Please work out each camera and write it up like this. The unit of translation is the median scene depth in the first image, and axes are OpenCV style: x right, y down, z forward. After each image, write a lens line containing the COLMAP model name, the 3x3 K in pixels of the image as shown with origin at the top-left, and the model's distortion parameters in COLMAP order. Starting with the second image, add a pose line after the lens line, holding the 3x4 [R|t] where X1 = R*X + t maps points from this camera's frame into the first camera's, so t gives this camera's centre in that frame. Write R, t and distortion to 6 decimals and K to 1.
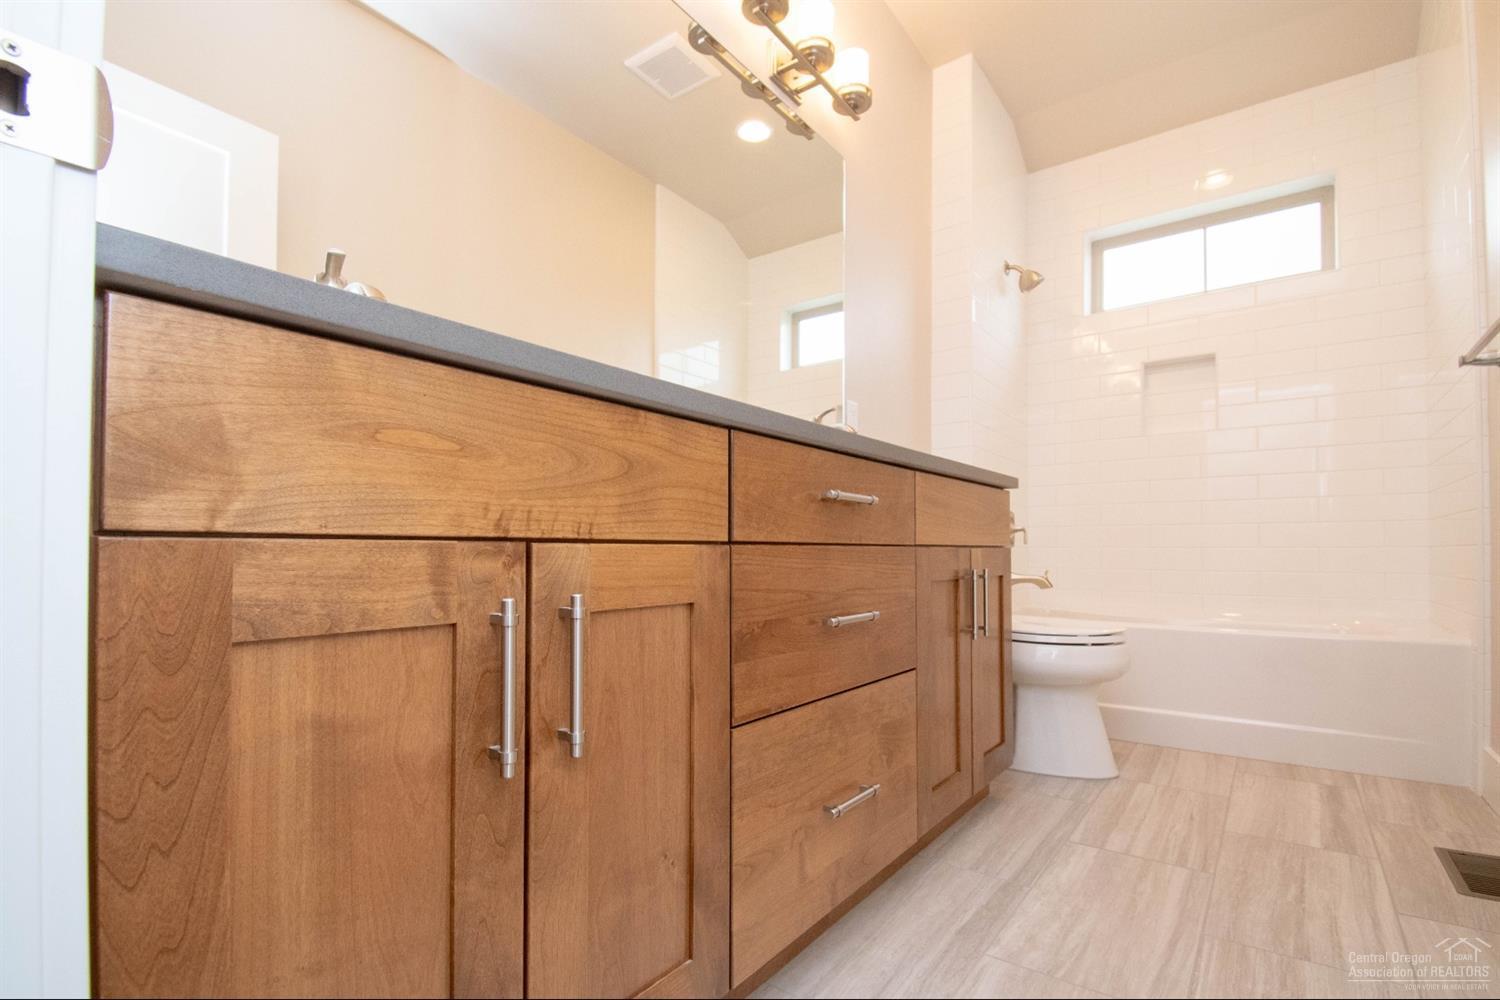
lens RADIAL K [[730.7, 0, 742.8], [0, 730.7, 586.8], [0, 0, 1]] dist [-0.005199, -0.008776]
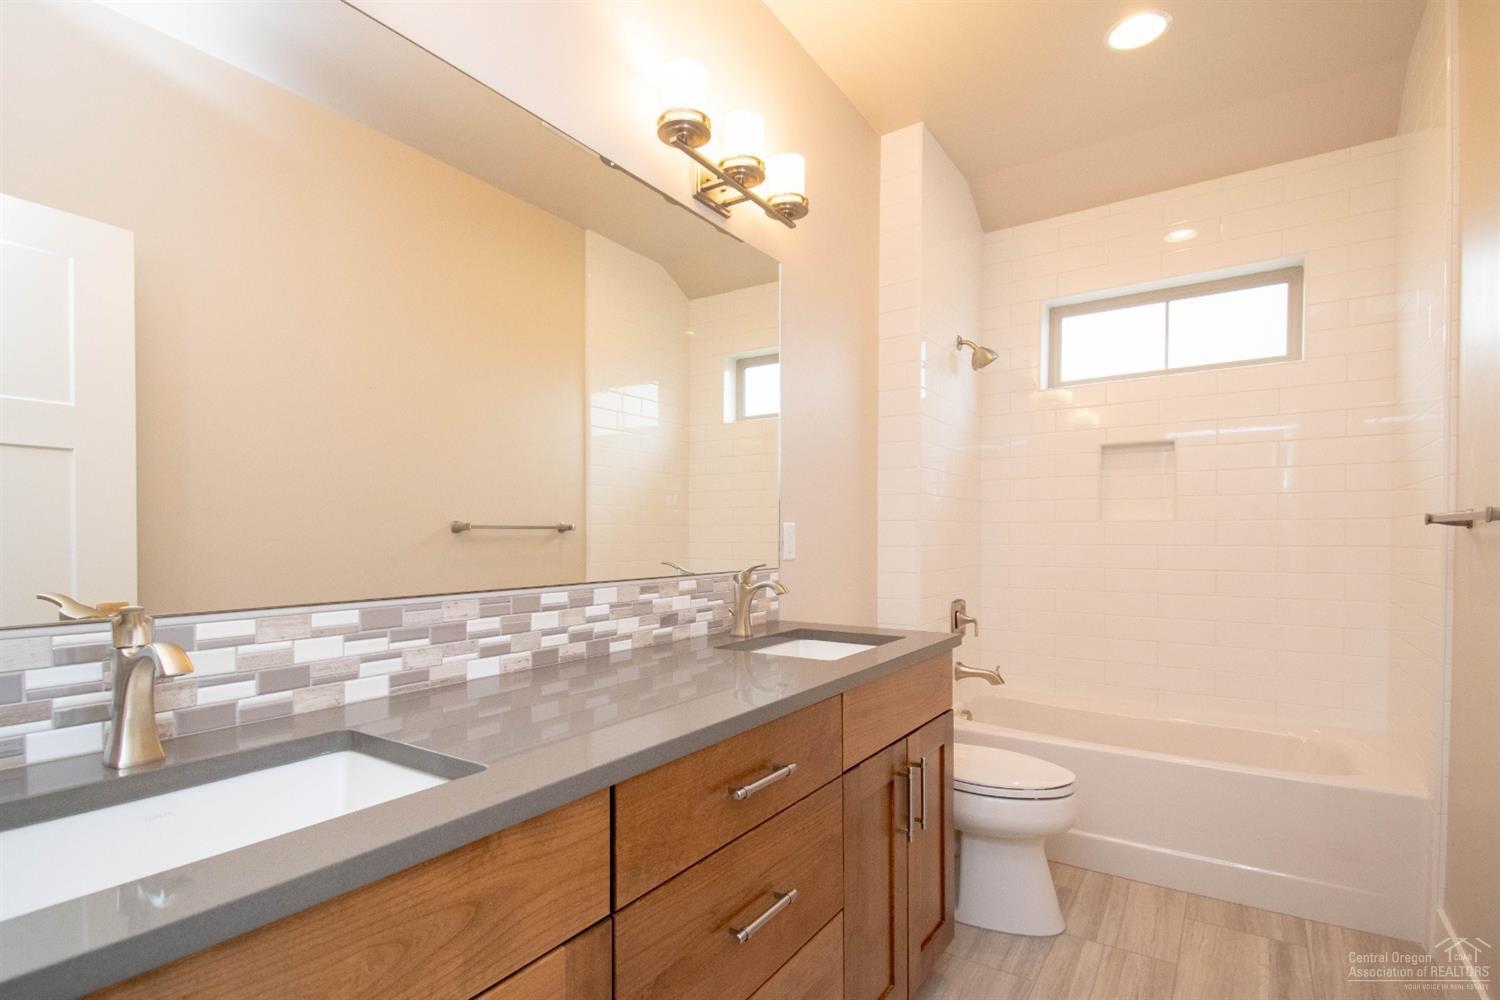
lens RADIAL K [[730.7, 0, 743.6], [0, 730.7, 489.9], [0, 0, 1]] dist [-0.005199, -0.008776]
pose [[0.999388, -0.002505, 0.034888, 0.063169], [0.001530, 0.999609, 0.027934, -0.339458], [-0.034944, -0.027864, 0.999001, 0.080498]]
